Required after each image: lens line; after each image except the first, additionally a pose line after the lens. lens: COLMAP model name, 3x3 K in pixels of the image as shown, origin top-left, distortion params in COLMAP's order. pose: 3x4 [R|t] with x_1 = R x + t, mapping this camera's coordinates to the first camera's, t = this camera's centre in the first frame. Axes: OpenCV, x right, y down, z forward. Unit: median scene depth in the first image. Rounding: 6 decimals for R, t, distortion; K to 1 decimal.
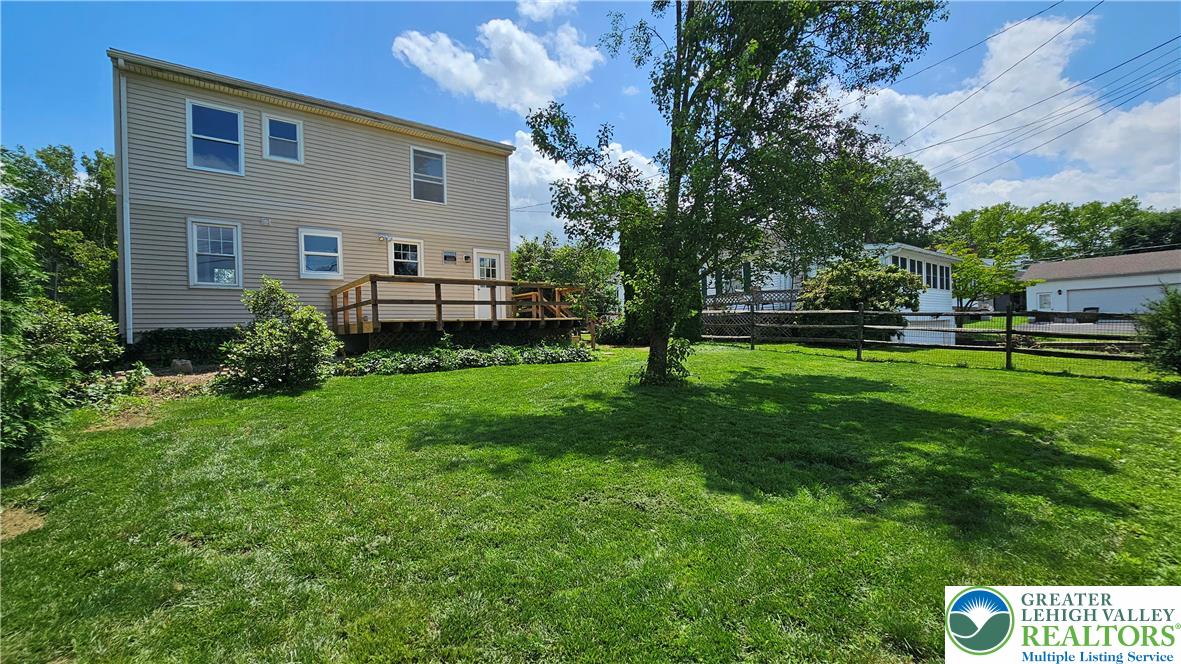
lens RADIAL K [[483.7, 0, 586.9], [0, 483.7, 337.8], [0, 0, 1]] dist [-0.000665, -0.000168]
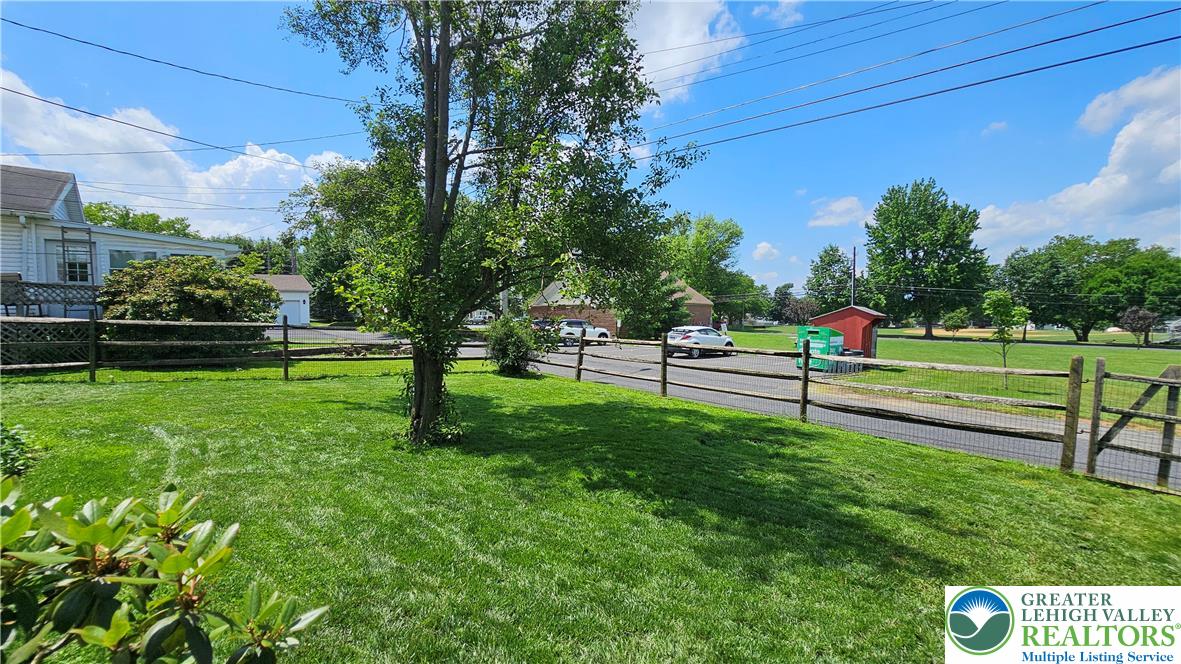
lens RADIAL K [[483.7, 0, 586.9], [0, 483.7, 337.8], [0, 0, 1]] dist [-0.000665, -0.000168]
pose [[-0.054589, -0.020535, 0.998298, -0.446495], [0.021884, 0.999524, 0.021756, -0.046865], [-0.998269, 0.023034, -0.054113, 0.592666]]
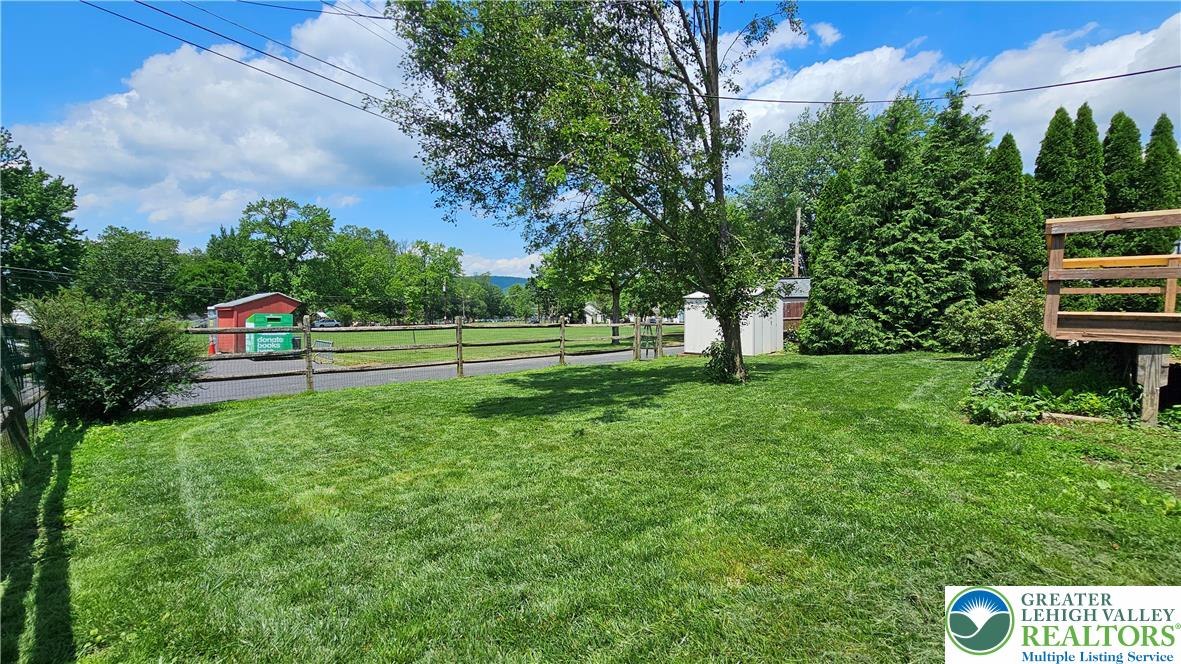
lens RADIAL K [[483.7, 0, 586.9], [0, 483.7, 337.8], [0, 0, 1]] dist [-0.000665, -0.000168]
pose [[-0.990773, 0.031244, -0.131885, 0.265185], [0.020153, 0.996210, 0.084613, -0.063144], [0.134028, 0.081174, -0.987647, 1.296362]]
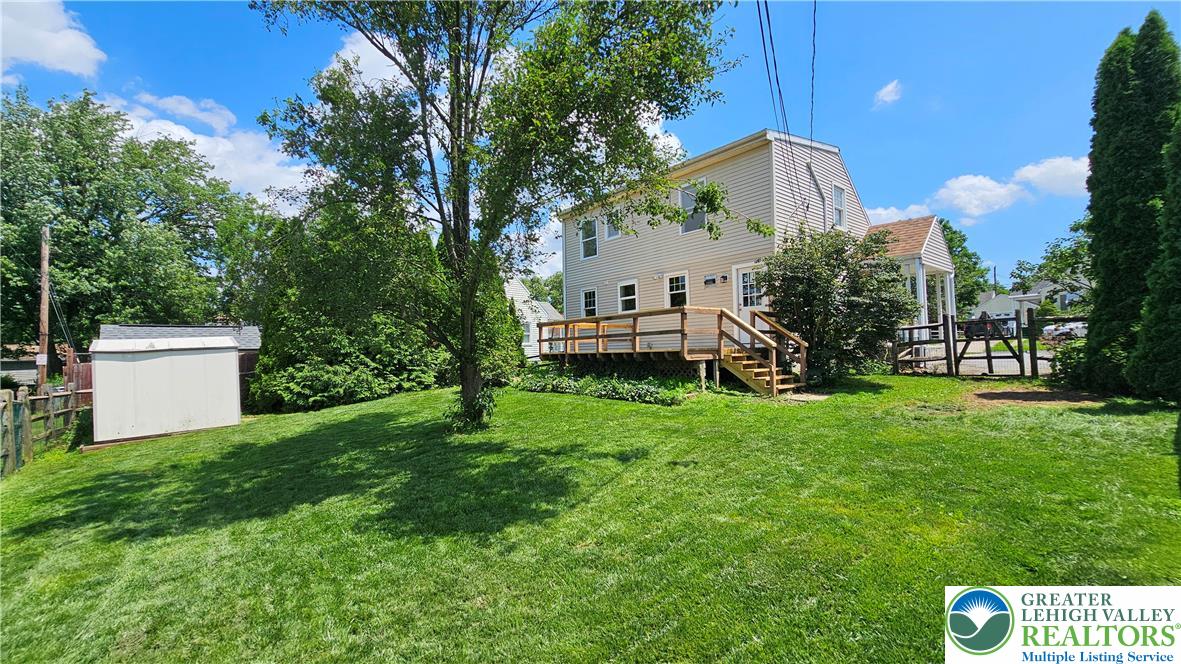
lens RADIAL K [[483.7, 0, 586.9], [0, 483.7, 337.8], [0, 0, 1]] dist [-0.000665, -0.000168]
pose [[0.046866, -0.001673, -0.998900, 0.674345], [0.014522, 0.999894, -0.000994, -0.061273], [0.998796, -0.014460, 0.046885, 0.750314]]
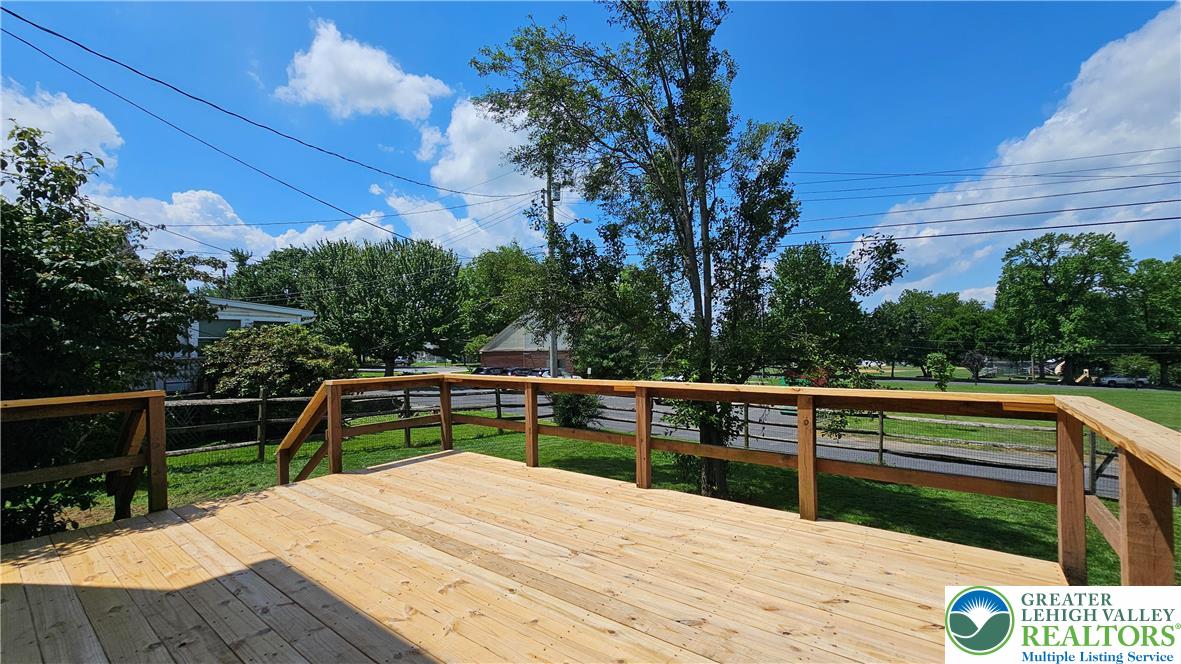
lens RADIAL K [[483.7, 0, 586.9], [0, 483.7, 337.8], [0, 0, 1]] dist [-0.000665, -0.000168]
pose [[-0.255991, 0.056028, 0.965054, -0.533893], [0.029491, 0.998307, -0.050136, -0.112524], [-0.966229, 0.015626, -0.257210, 0.980547]]
